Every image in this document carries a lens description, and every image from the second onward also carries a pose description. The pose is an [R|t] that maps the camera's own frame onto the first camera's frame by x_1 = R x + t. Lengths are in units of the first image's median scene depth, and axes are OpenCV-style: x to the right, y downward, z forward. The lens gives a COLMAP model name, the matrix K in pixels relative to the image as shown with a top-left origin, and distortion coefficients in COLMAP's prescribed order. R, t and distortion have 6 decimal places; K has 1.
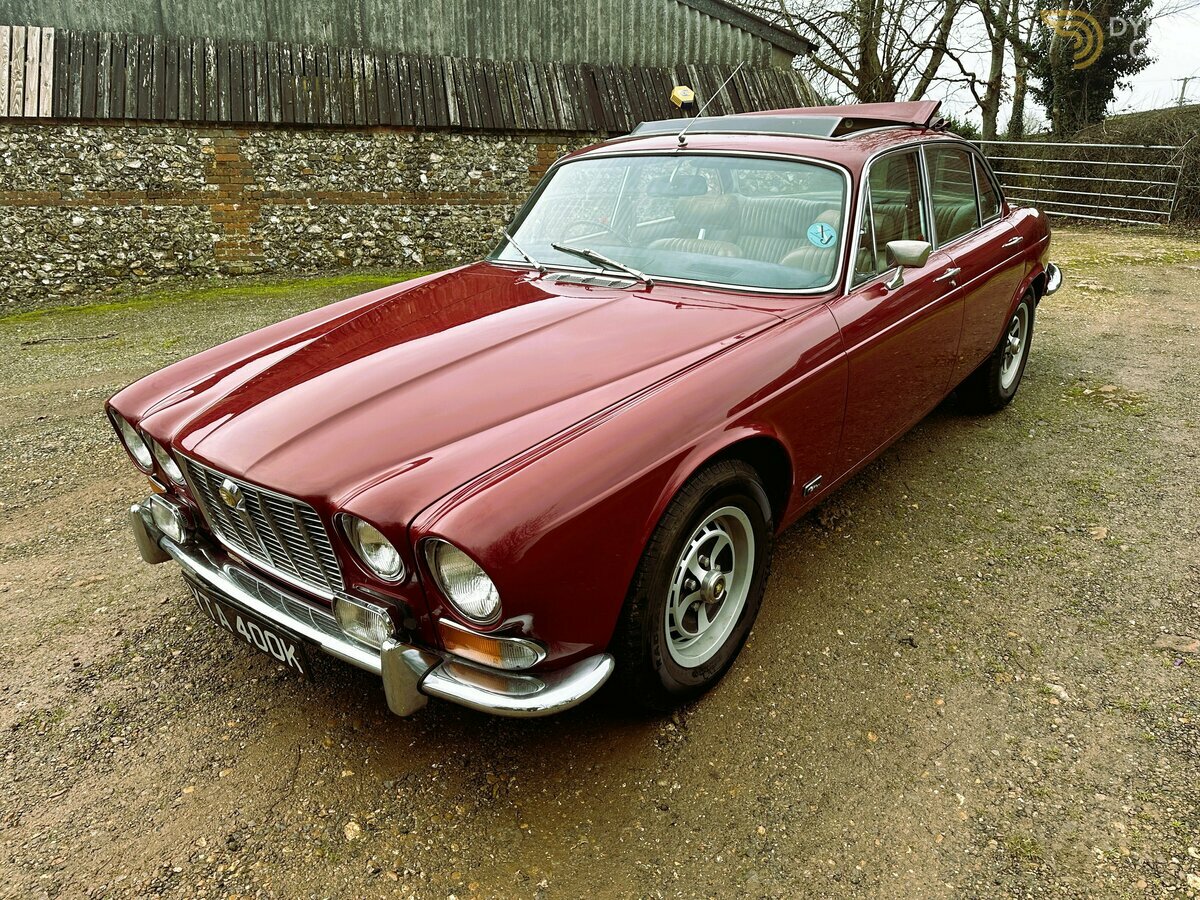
lens RADIAL K [[839.9, 0, 607.0], [0, 839.9, 452.5], [0, 0, 1]] dist [0.025773, -0.031749]
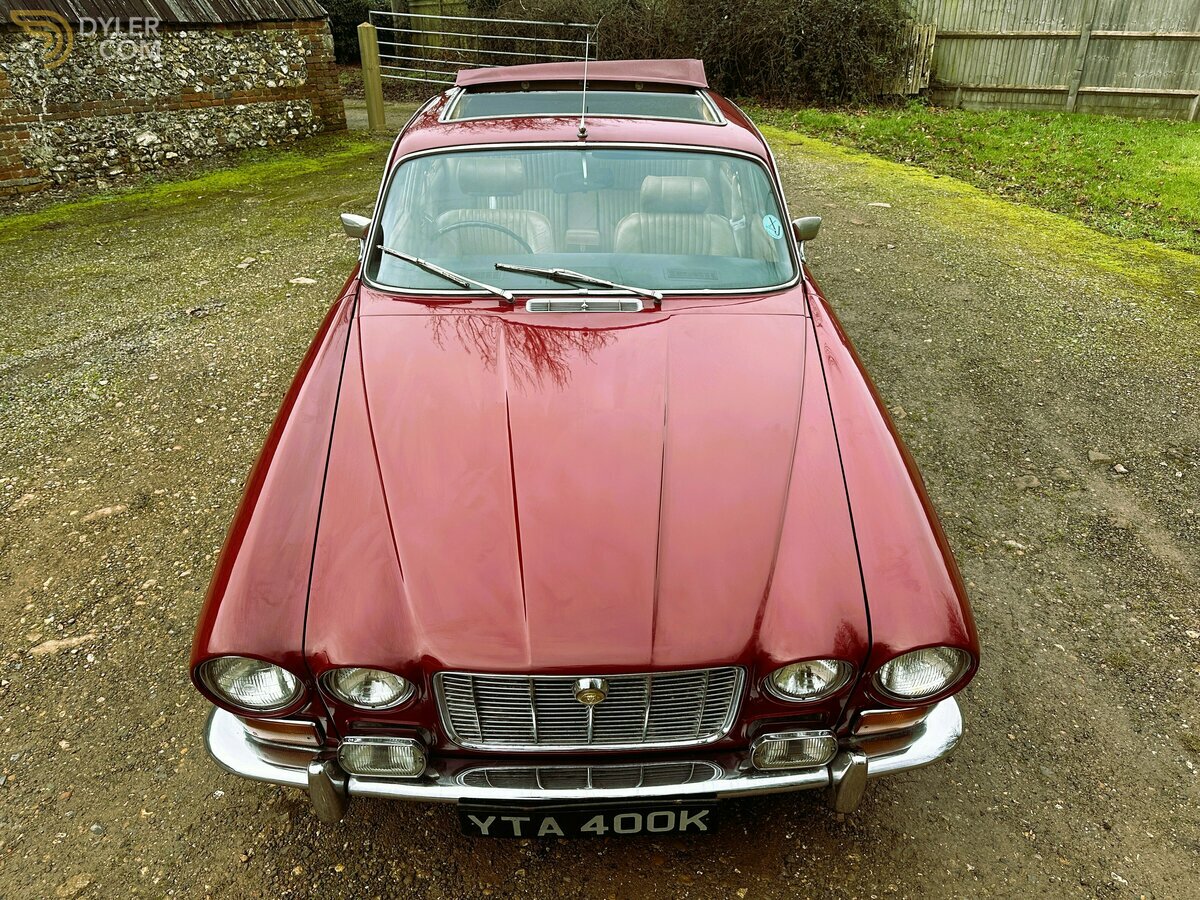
lens RADIAL K [[840.6, 0, 609.3], [0, 840.6, 448.7], [0, 0, 1]] dist [0.019194, -0.023368]
pose [[0.766202, -0.297407, 0.569634, -0.474012], [0.210720, 0.953722, 0.214504, -0.201972], [-0.607067, -0.044320, 0.793414, 0.191190]]
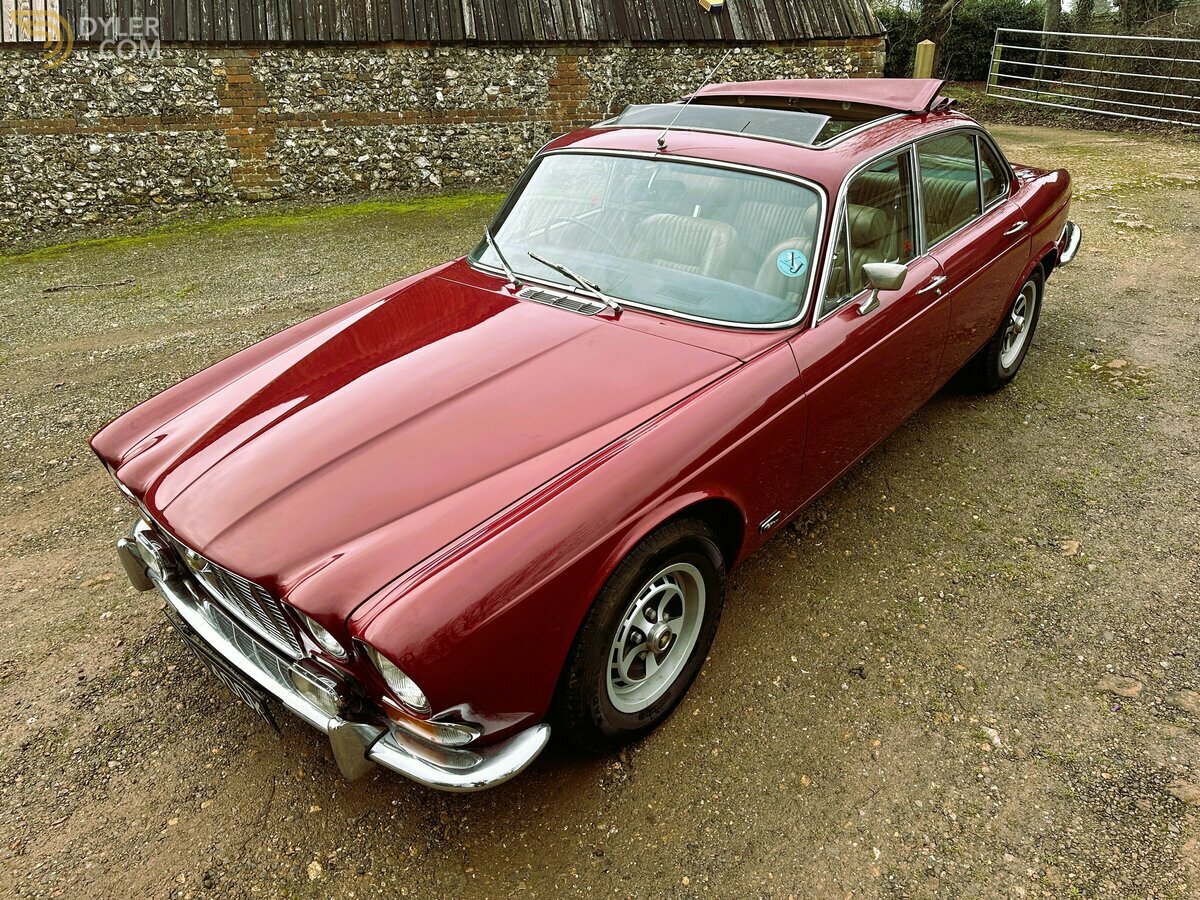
lens RADIAL K [[840.6, 0, 609.3], [0, 840.6, 448.7], [0, 0, 1]] dist [0.019194, -0.023368]
pose [[0.998961, 0.009837, -0.044489, 0.067314], [-0.004196, 0.992129, 0.125151, -0.126461], [0.045370, -0.124835, 0.991140, -0.006328]]
